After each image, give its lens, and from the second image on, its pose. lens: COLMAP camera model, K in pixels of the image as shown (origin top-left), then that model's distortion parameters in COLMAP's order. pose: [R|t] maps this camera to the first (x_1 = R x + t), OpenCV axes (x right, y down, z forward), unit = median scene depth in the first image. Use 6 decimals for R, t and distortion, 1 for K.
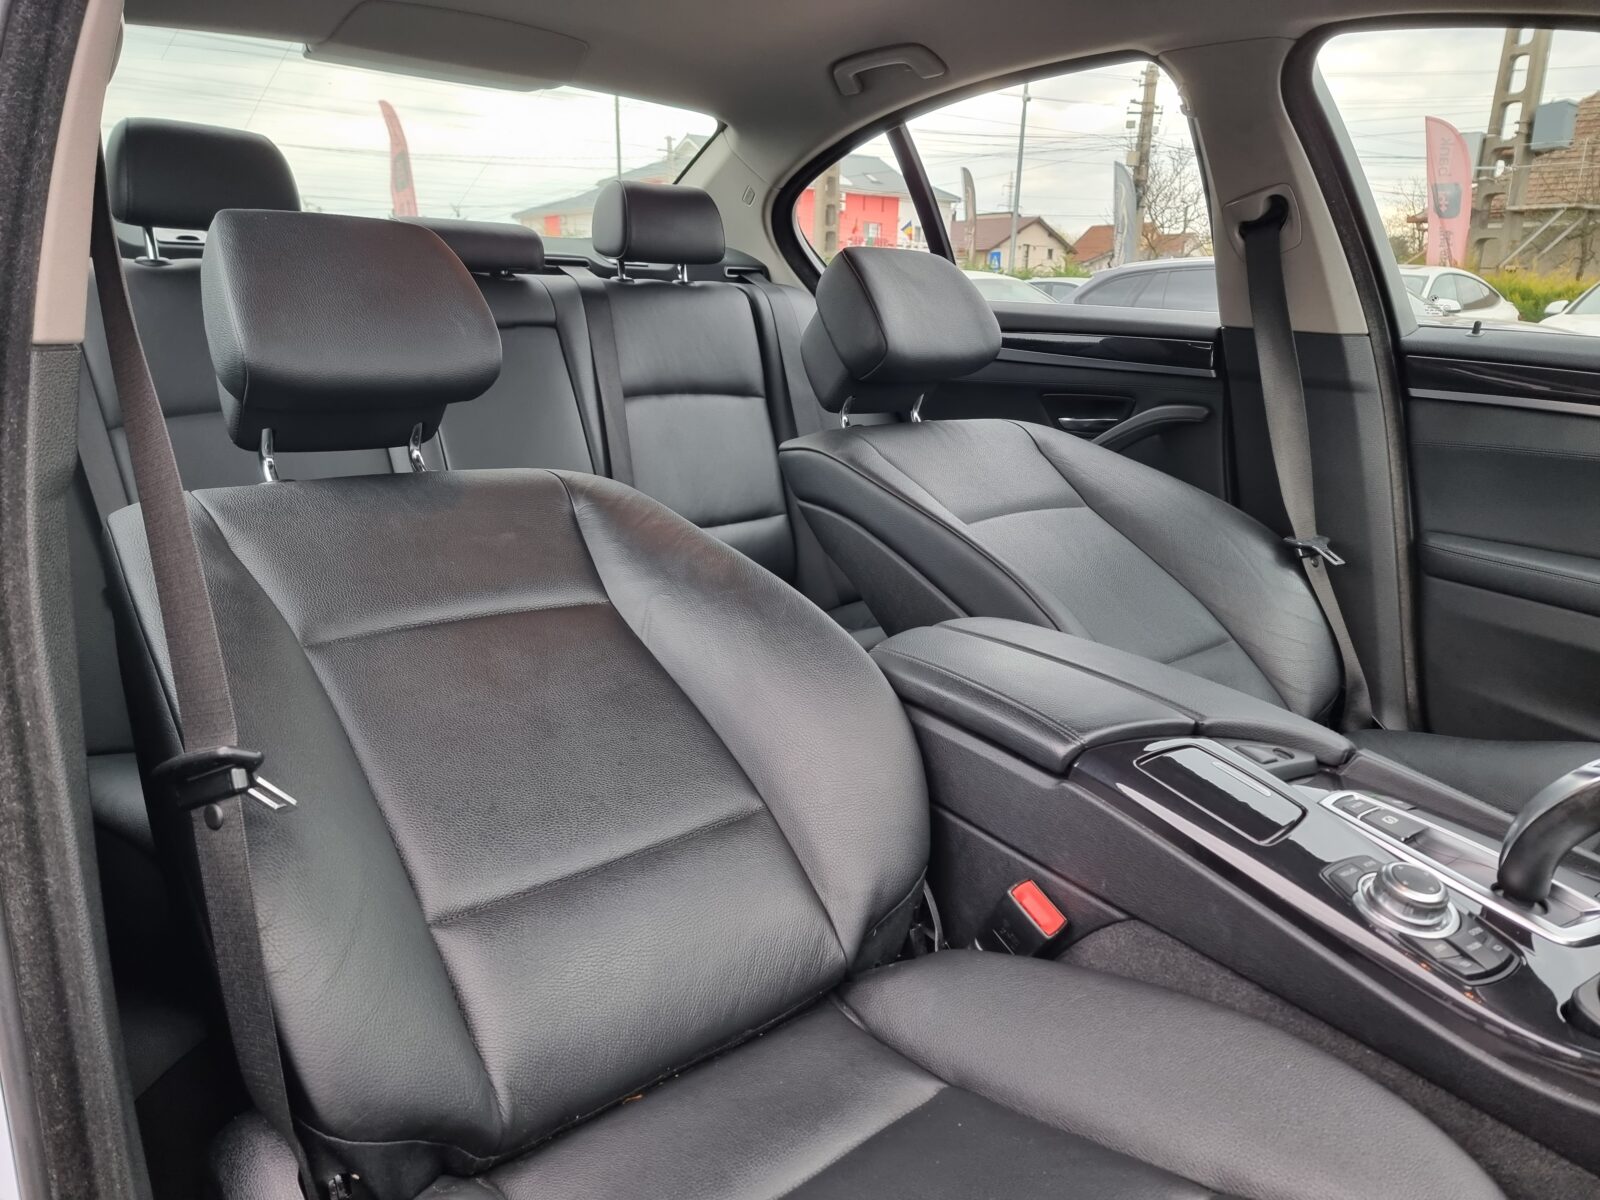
lens RADIAL K [[1112.4, 0, 806.1], [0, 1112.4, 600.0], [0, 0, 1]] dist [0.068808, -0.059620]
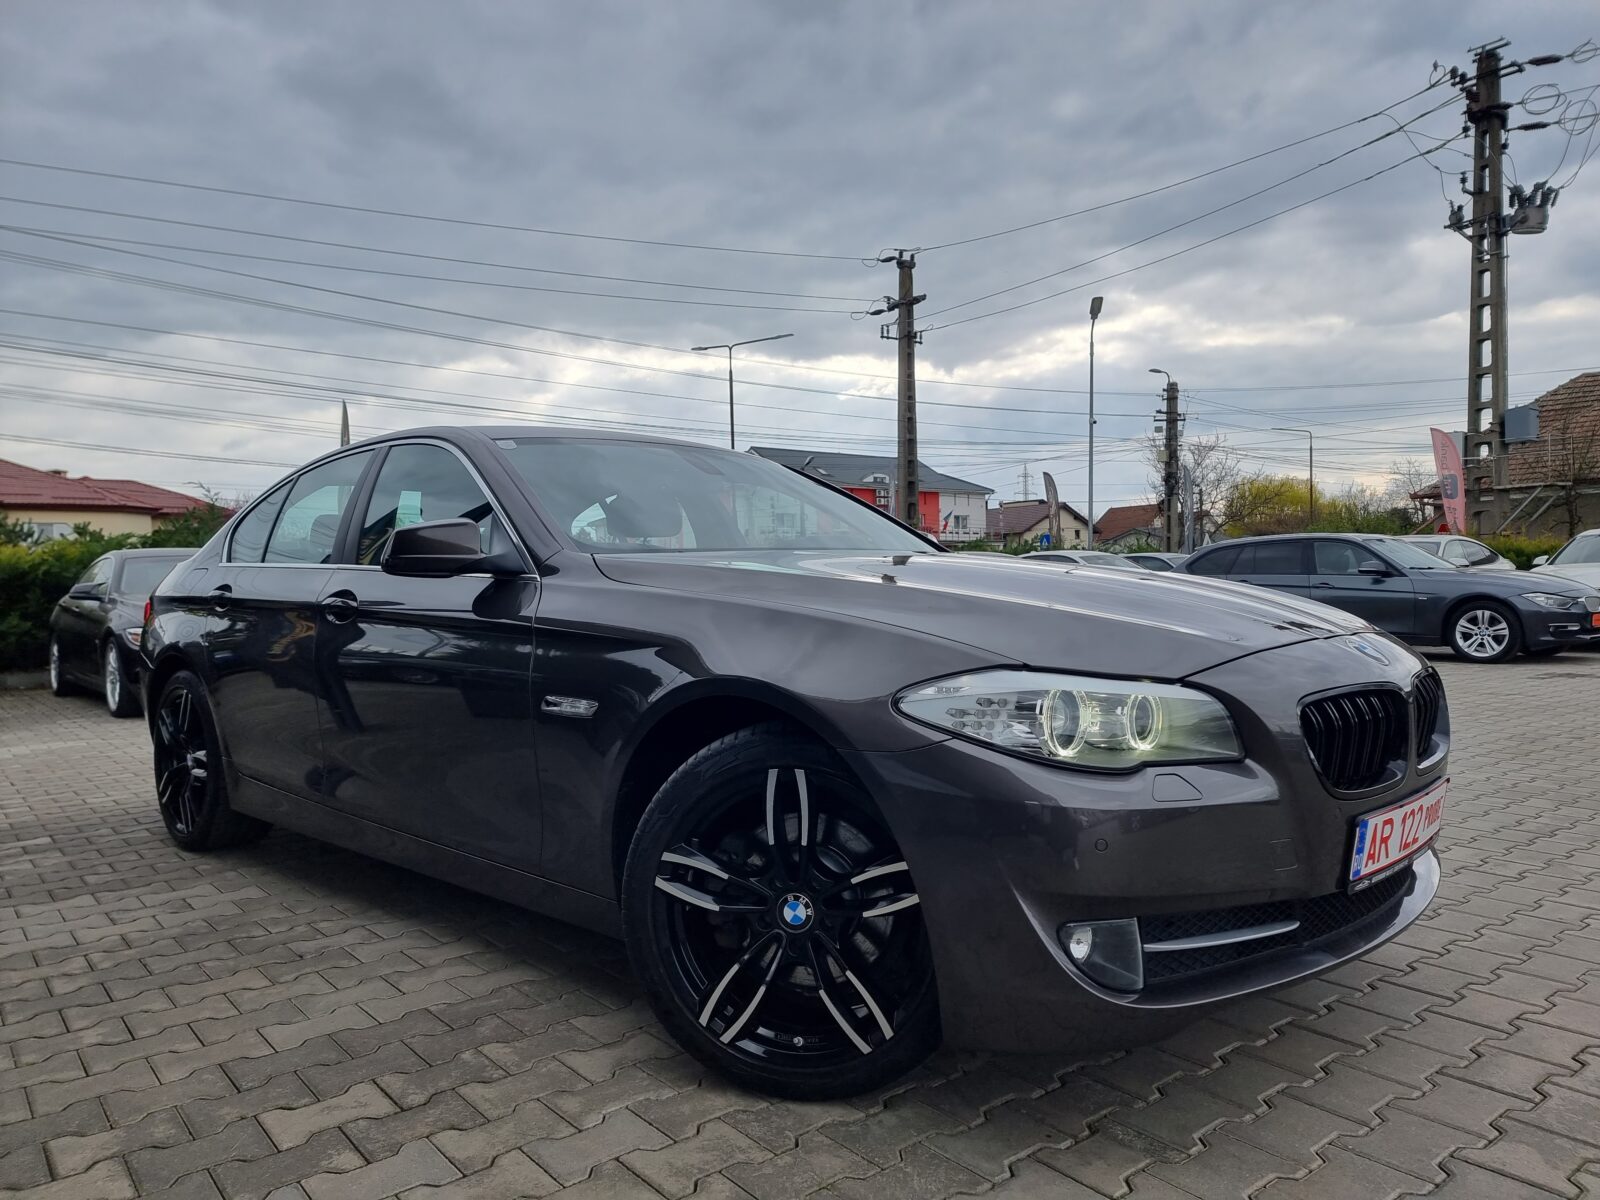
lens RADIAL K [[1116.7, 0, 788.6], [0, 1116.7, 624.8], [0, 0, 1]] dist [0.078177, -0.070058]
pose [[0.998840, -0.037167, -0.030610, -0.097530], [0.029327, 0.973818, -0.225429, 0.047973], [0.038187, 0.224270, 0.973779, -0.169430]]
